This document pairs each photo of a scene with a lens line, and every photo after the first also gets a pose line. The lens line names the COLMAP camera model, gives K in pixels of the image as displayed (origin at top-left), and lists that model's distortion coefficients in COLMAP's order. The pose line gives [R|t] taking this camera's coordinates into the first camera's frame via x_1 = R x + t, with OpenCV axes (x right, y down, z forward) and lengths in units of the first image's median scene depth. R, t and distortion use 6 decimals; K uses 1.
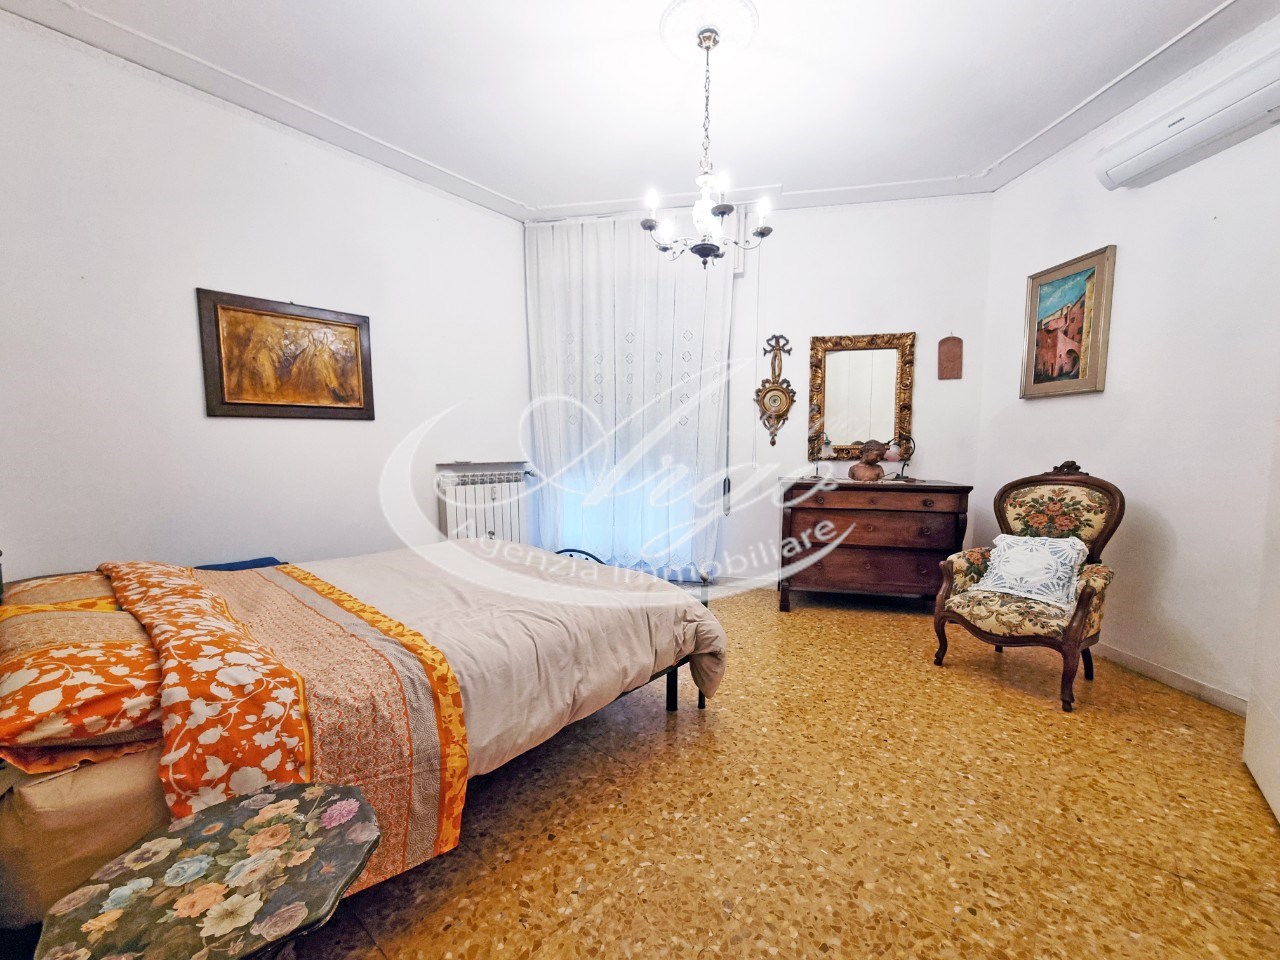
lens RADIAL K [[506.9, 0, 641.7], [0, 506.9, 483.3], [0, 0, 1]] dist [0.000845, 0.000132]
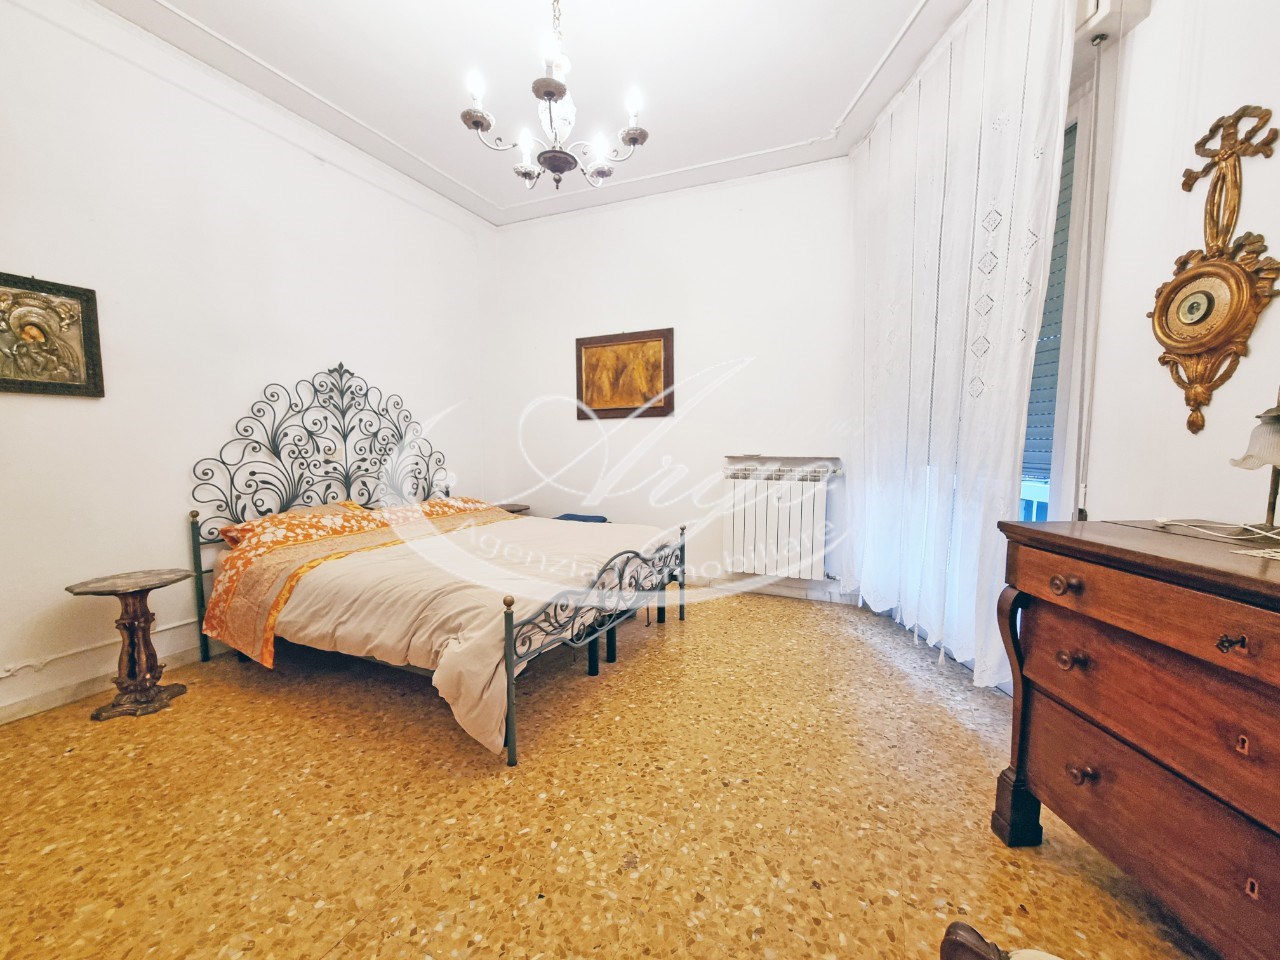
lens RADIAL K [[506.9, 0, 640.7], [0, 506.9, 483.5], [0, 0, 1]] dist [0.000845, 0.000132]
pose [[0.292004, 0.079253, -0.953128, 0.544477], [-0.071283, 0.995592, 0.060946, -0.035047], [0.953757, 0.050145, 0.296367, 0.567170]]
